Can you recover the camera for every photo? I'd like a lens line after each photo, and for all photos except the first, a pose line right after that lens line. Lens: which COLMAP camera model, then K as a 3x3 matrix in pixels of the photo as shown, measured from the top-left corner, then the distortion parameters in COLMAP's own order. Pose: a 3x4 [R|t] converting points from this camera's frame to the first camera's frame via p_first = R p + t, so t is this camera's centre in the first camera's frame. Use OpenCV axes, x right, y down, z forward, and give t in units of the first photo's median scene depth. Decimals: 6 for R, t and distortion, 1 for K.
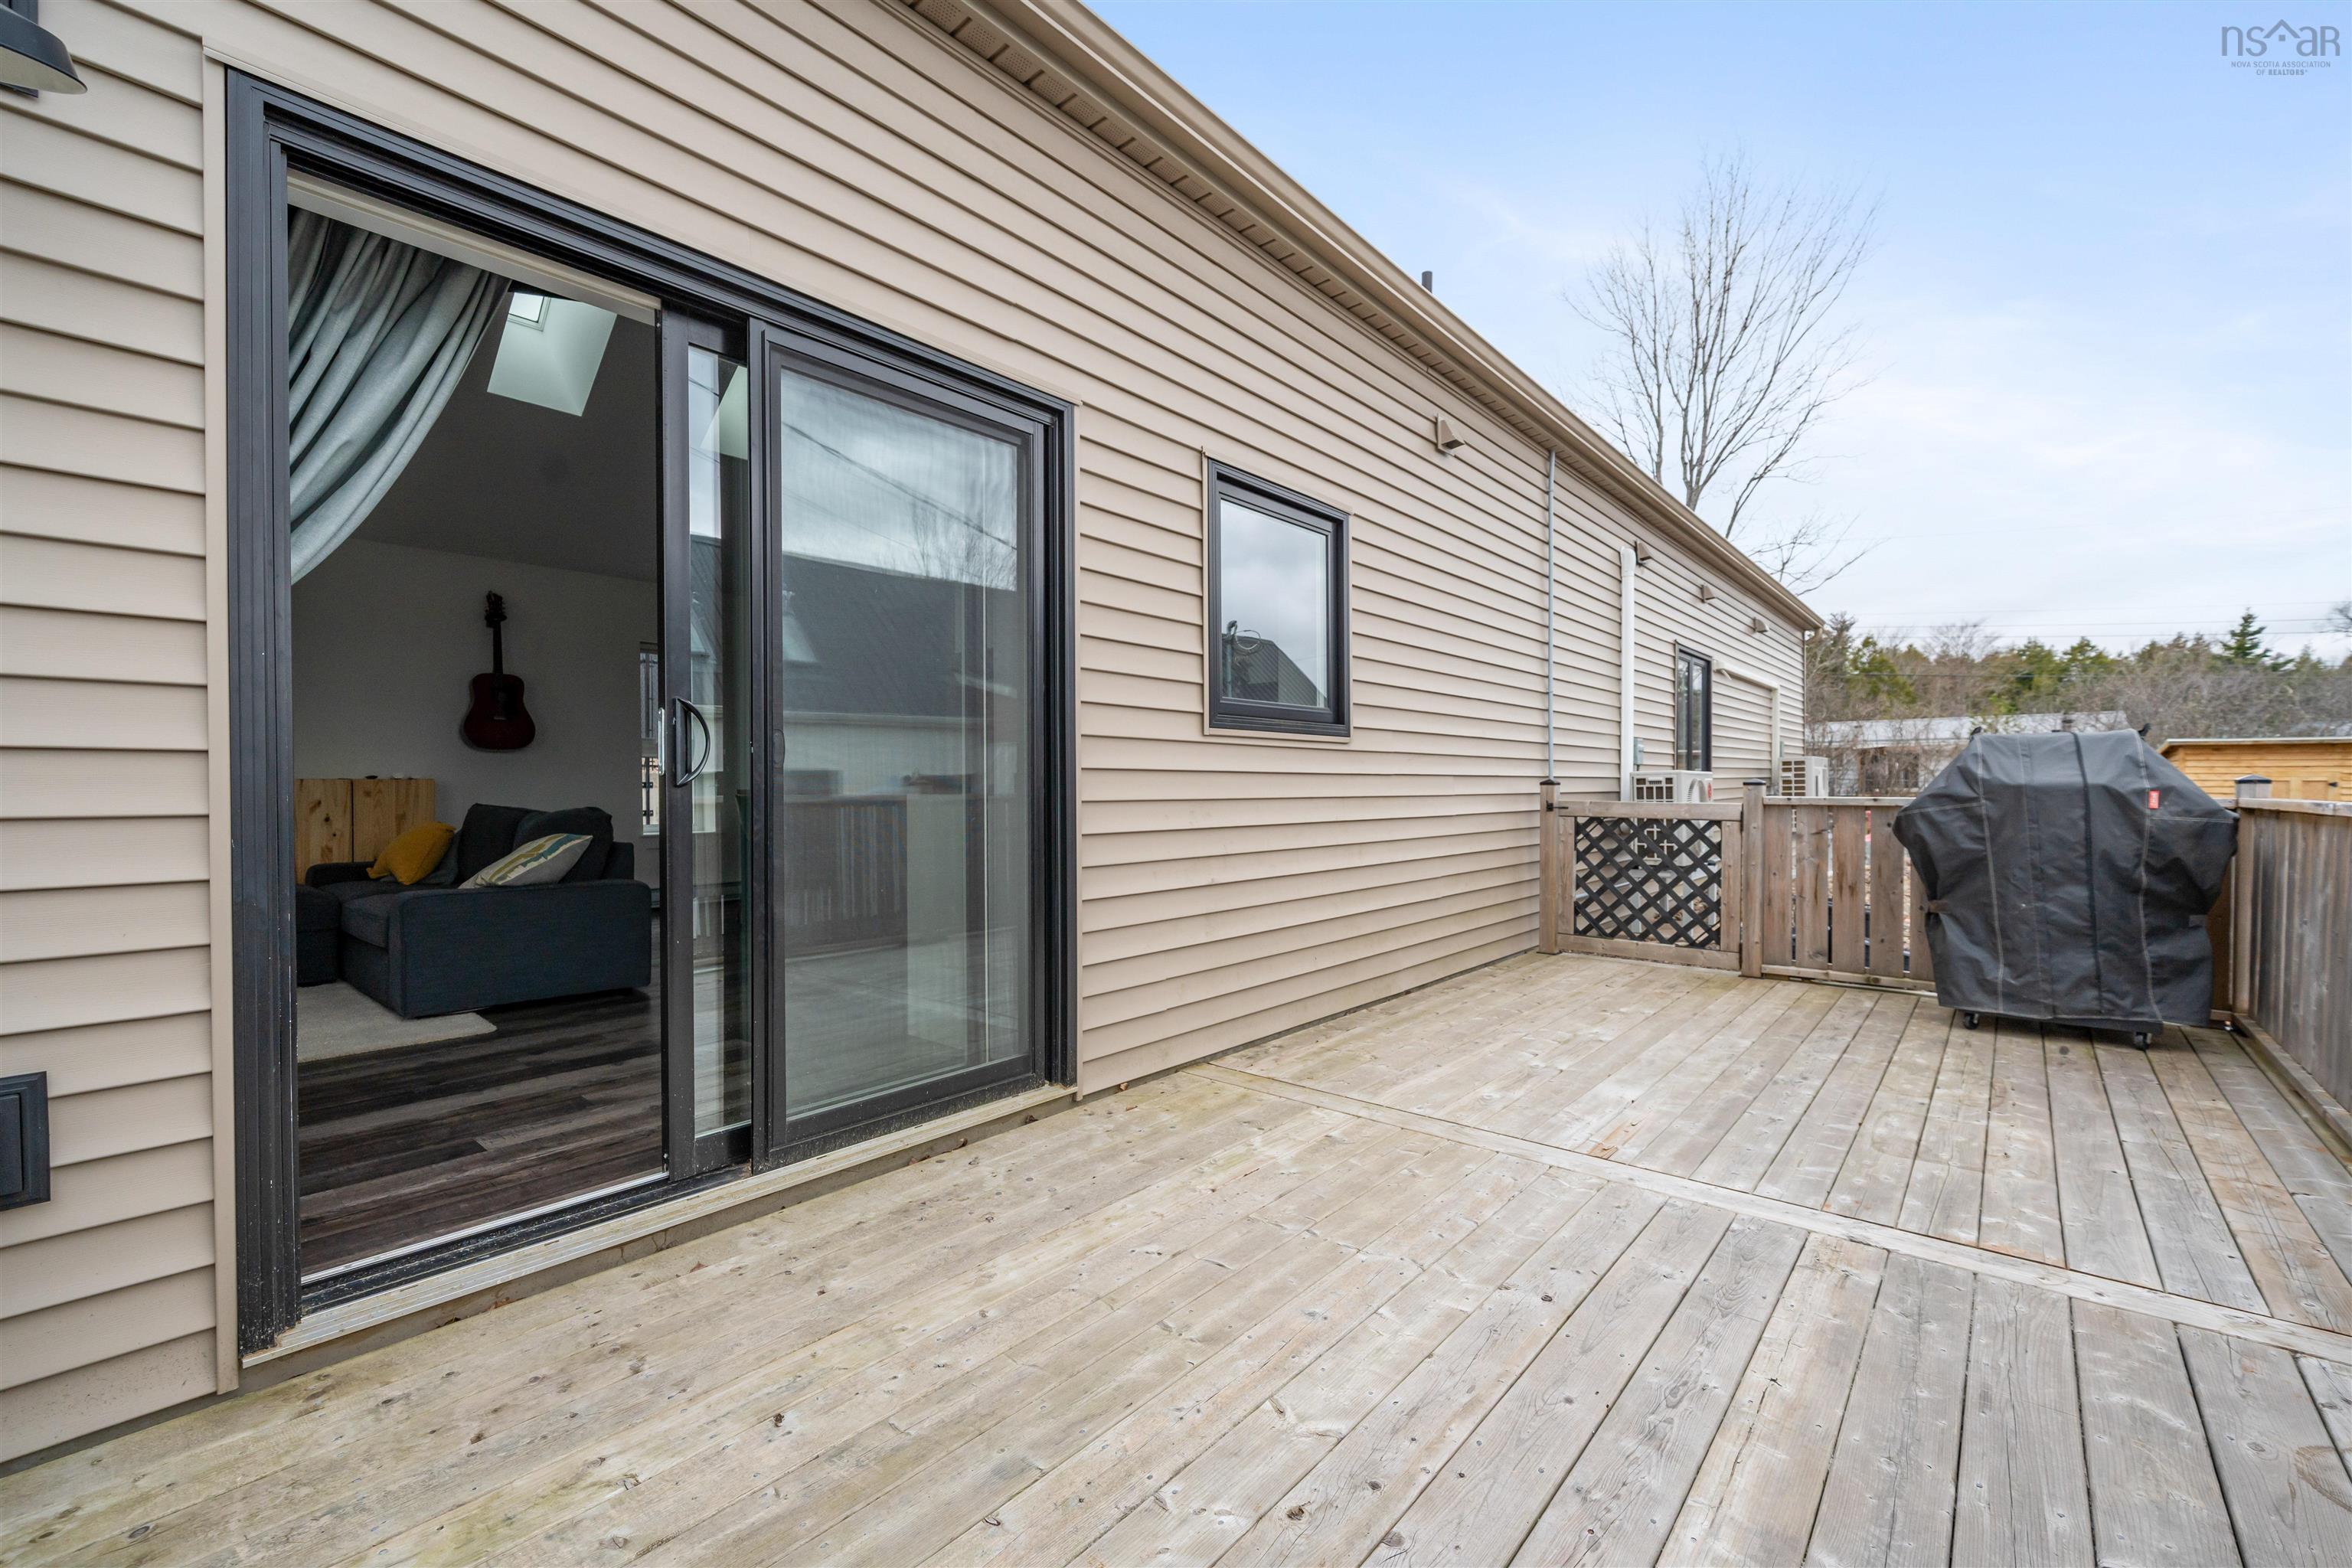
lens RADIAL K [[959.8, 0, 1179.0], [0, 959.8, 793.2], [0, 0, 1]] dist [-0.001050, -0.000232]
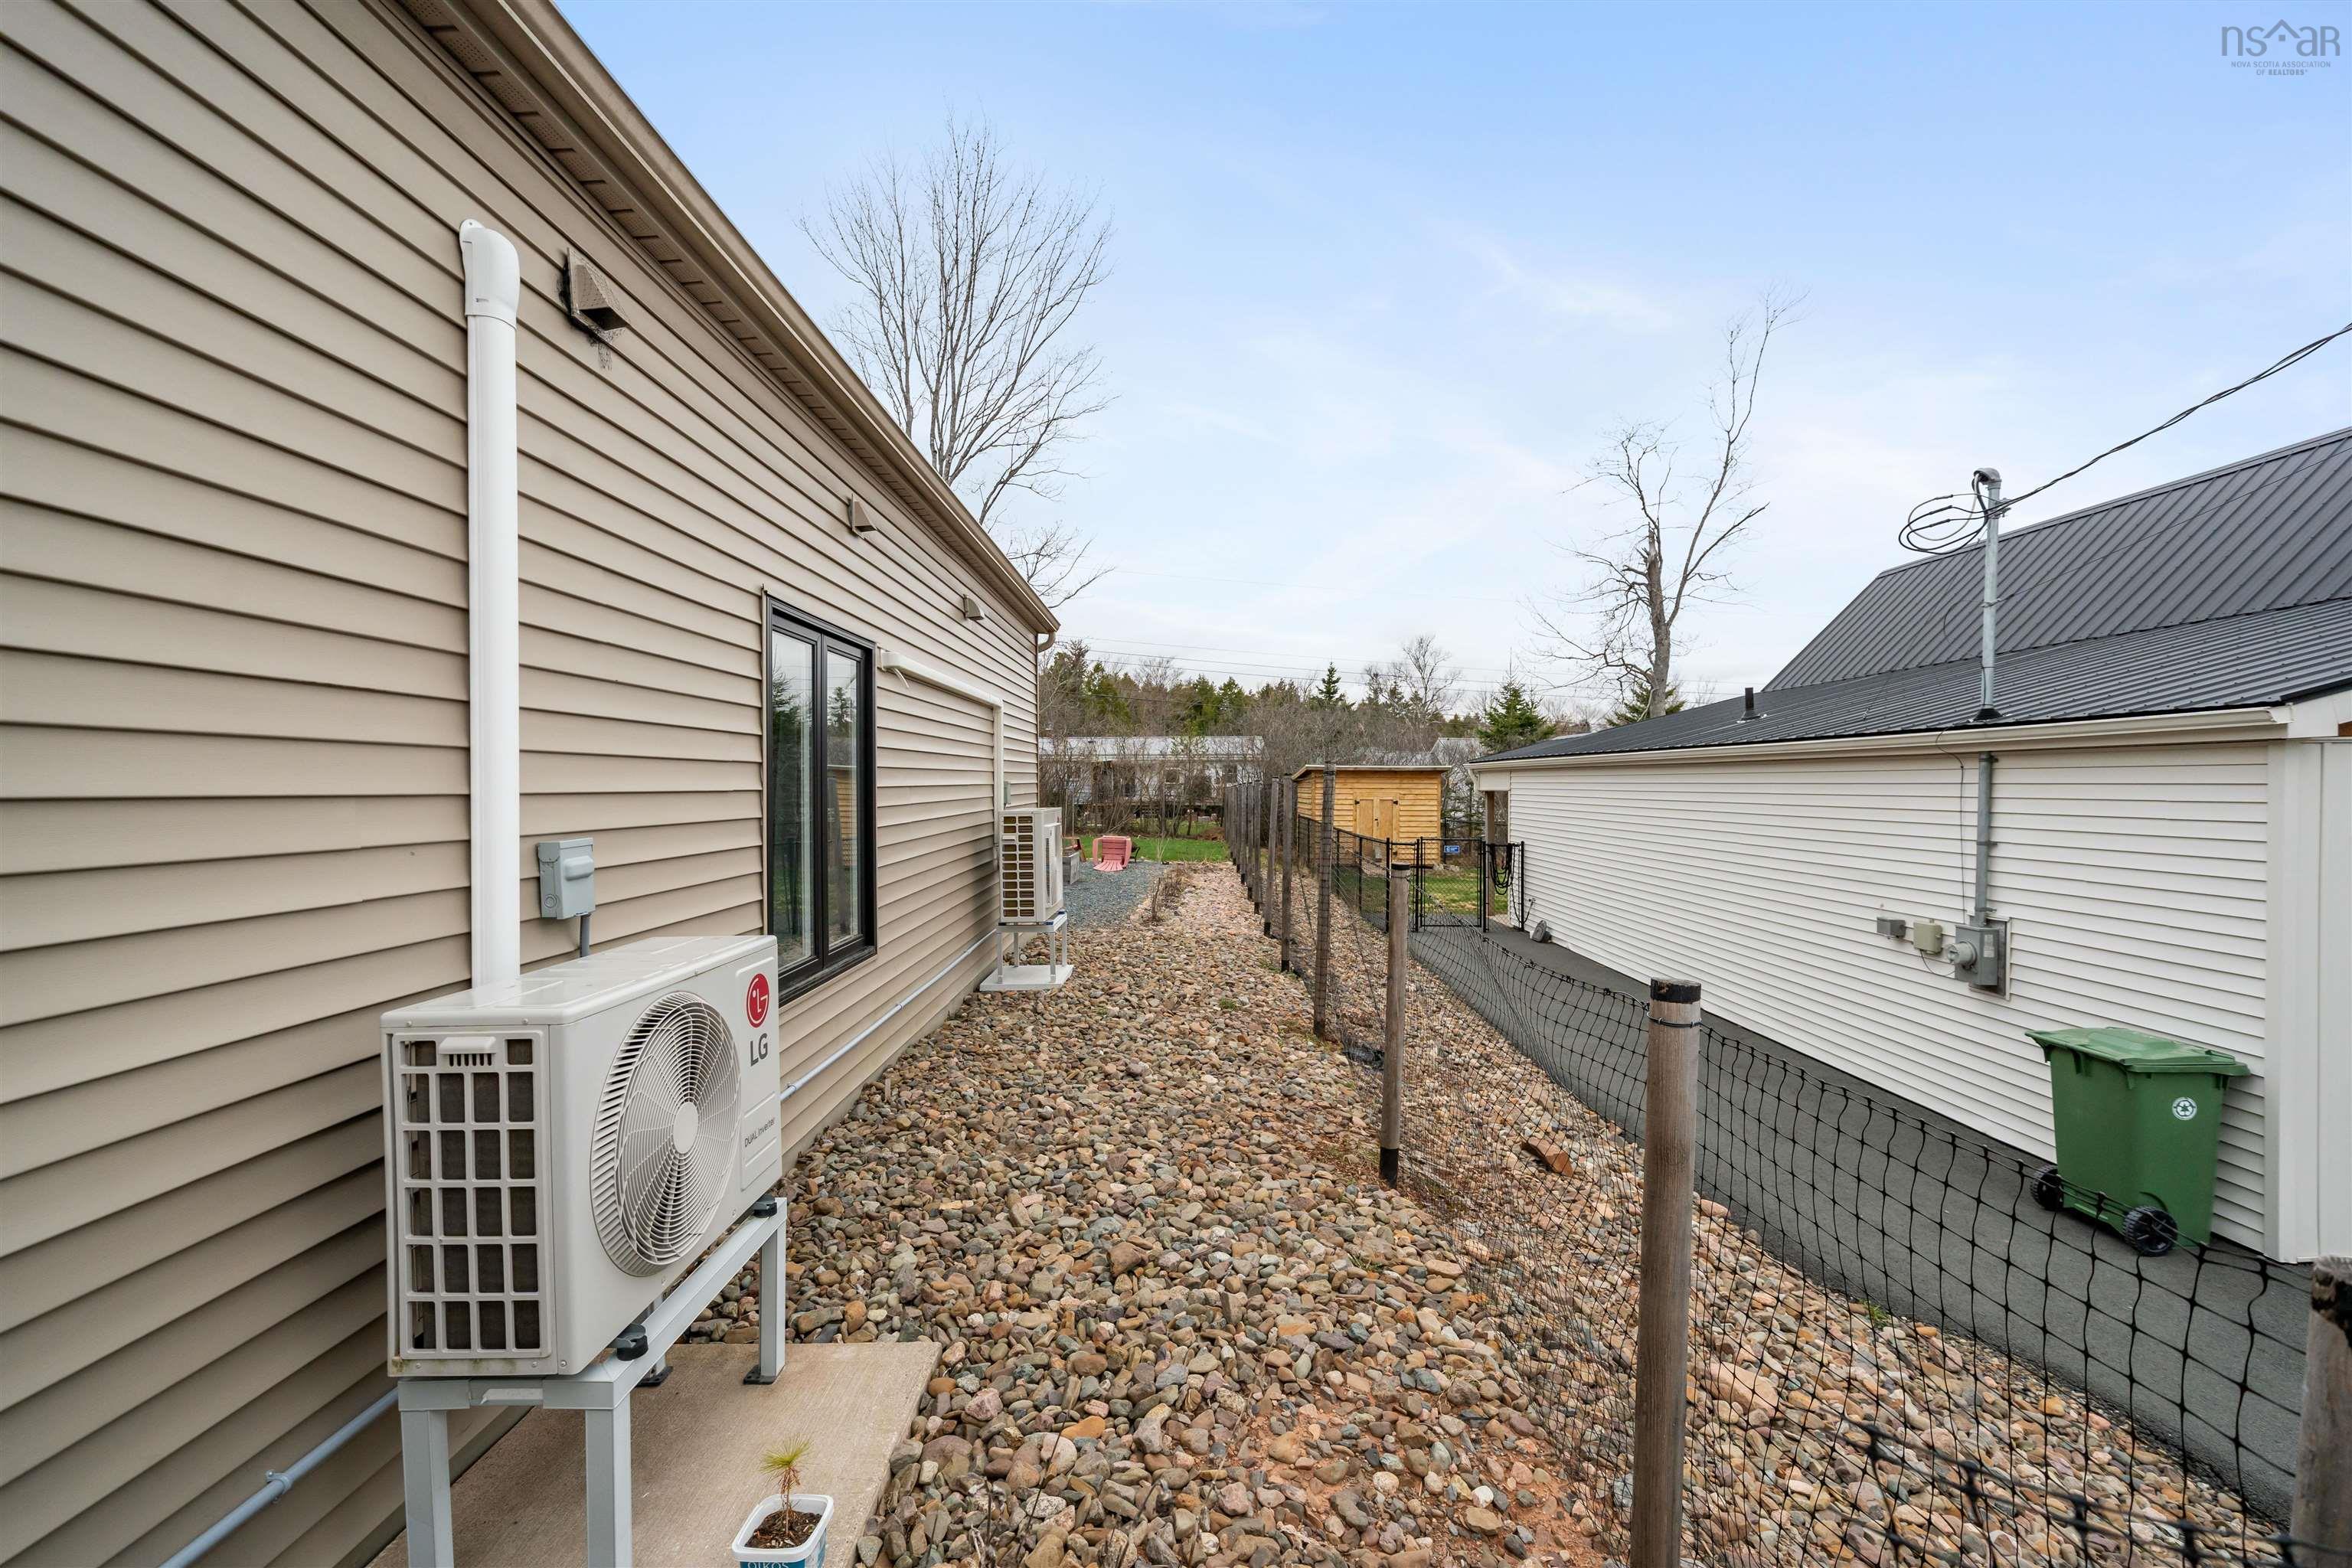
lens RADIAL K [[959.8, 0, 1179.0], [0, 959.8, 793.2], [0, 0, 1]] dist [-0.001050, -0.000232]
pose [[0.760182, -0.006107, 0.649682, 0.113370], [0.007116, 0.999974, 0.001072, -0.019317], [-0.649671, 0.003808, 0.760206, 0.162867]]
